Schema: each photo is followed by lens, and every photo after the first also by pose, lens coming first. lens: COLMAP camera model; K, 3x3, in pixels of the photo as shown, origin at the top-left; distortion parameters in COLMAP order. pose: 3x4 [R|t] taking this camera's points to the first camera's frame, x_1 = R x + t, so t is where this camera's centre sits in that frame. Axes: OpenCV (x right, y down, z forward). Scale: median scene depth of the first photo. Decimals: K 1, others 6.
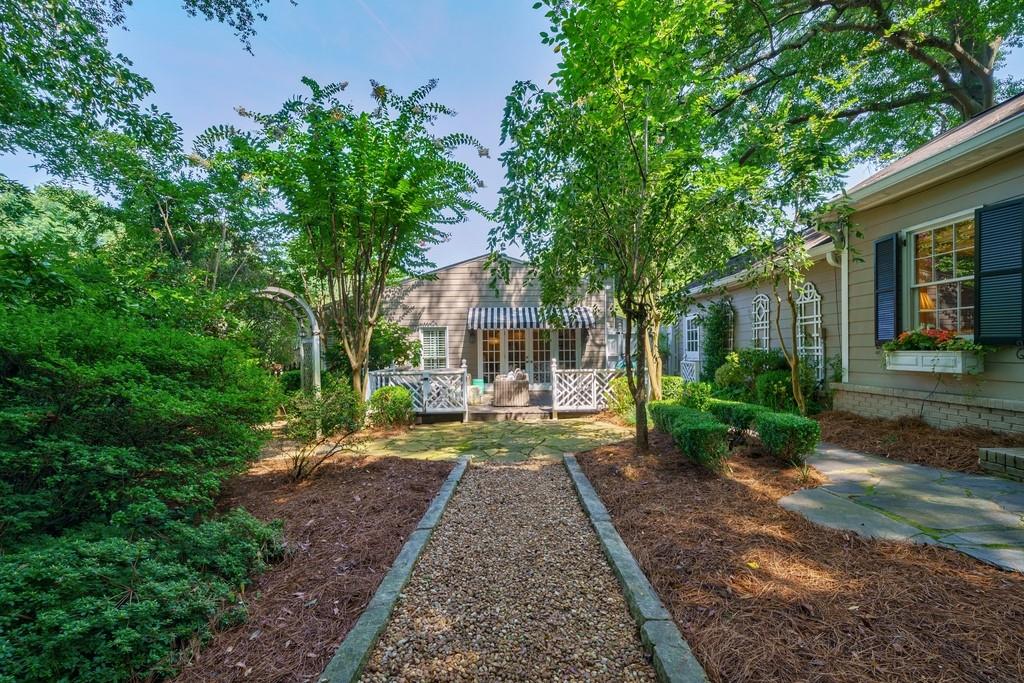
lens RADIAL K [[436.7, 0, 506.1], [0, 436.7, 354.2], [0, 0, 1]] dist [0.000528, -0.000344]
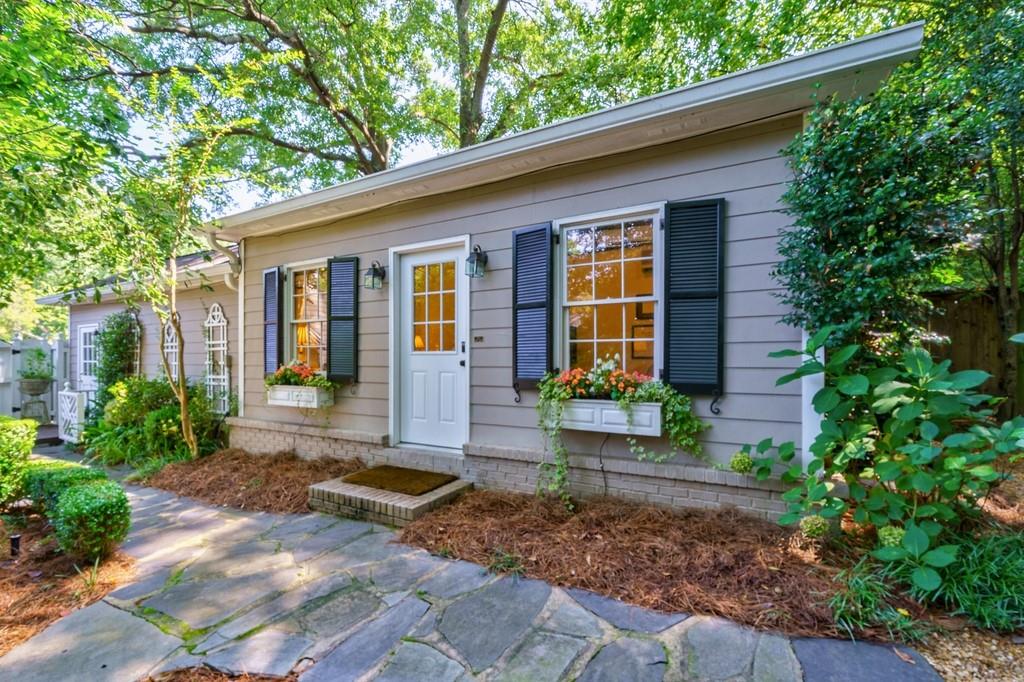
lens RADIAL K [[436.7, 0, 520.9], [0, 436.7, 358.9], [0, 0, 1]] dist [0.000528, -0.000344]
pose [[0.474160, 0.010473, 0.880376, 0.206564], [0.003387, 0.999900, -0.013719, -0.037525], [-0.880432, 0.009487, 0.474078, 0.029083]]
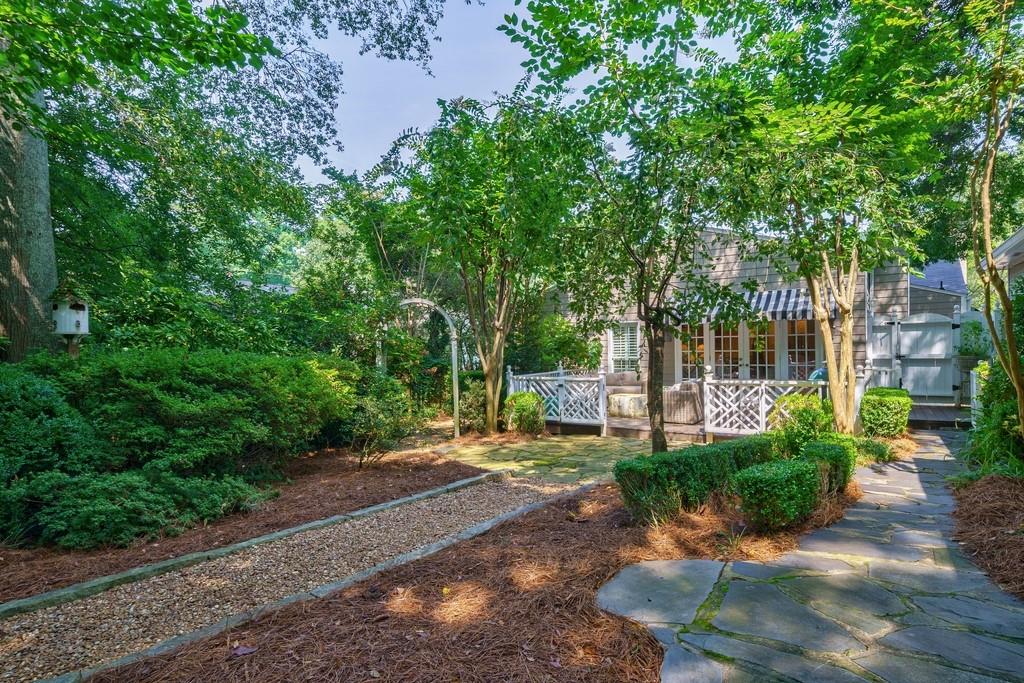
lens RADIAL K [[540.7, 0, 497.4], [0, 540.7, 352.9], [0, 0, 1]] dist [0.005393, -0.001158]
pose [[0.808362, 0.002362, -0.588681, 0.475745], [0.006410, 0.999897, 0.012815, -0.034046], [0.588651, -0.014132, 0.808264, 0.011033]]
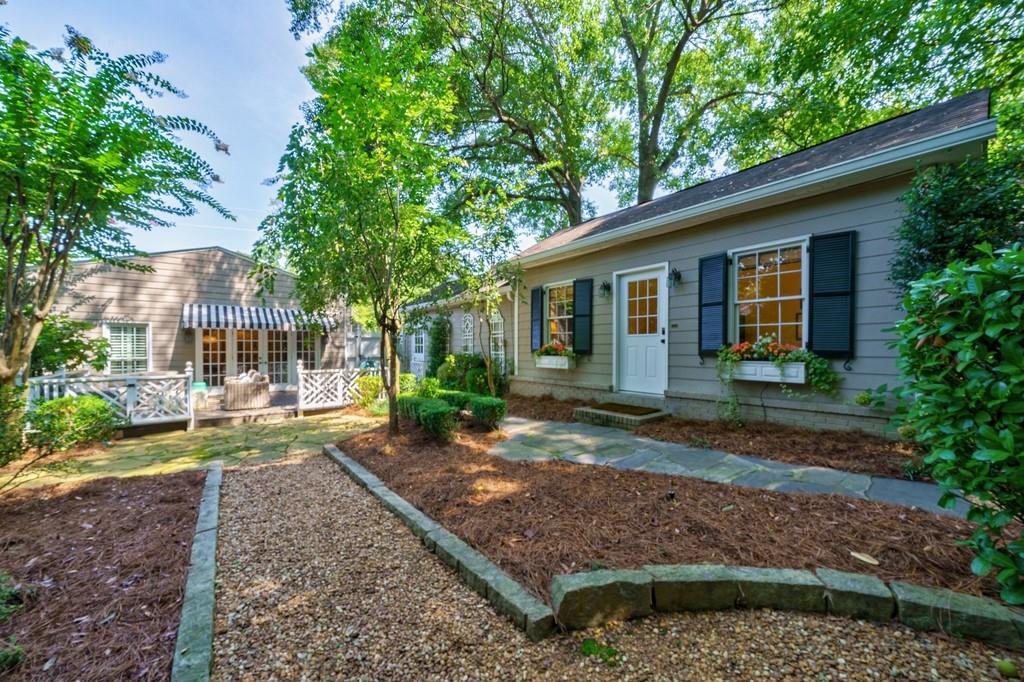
lens RADIAL K [[388.6, 0, 514.1], [0, 388.6, 350.4], [0, 0, 1]] dist [0.003354, -0.001392]
pose [[0.785010, 0.008388, 0.619427, -0.086333], [-0.004640, 0.999960, -0.007660, -0.012046], [-0.619466, 0.003139, 0.785017, -0.085021]]
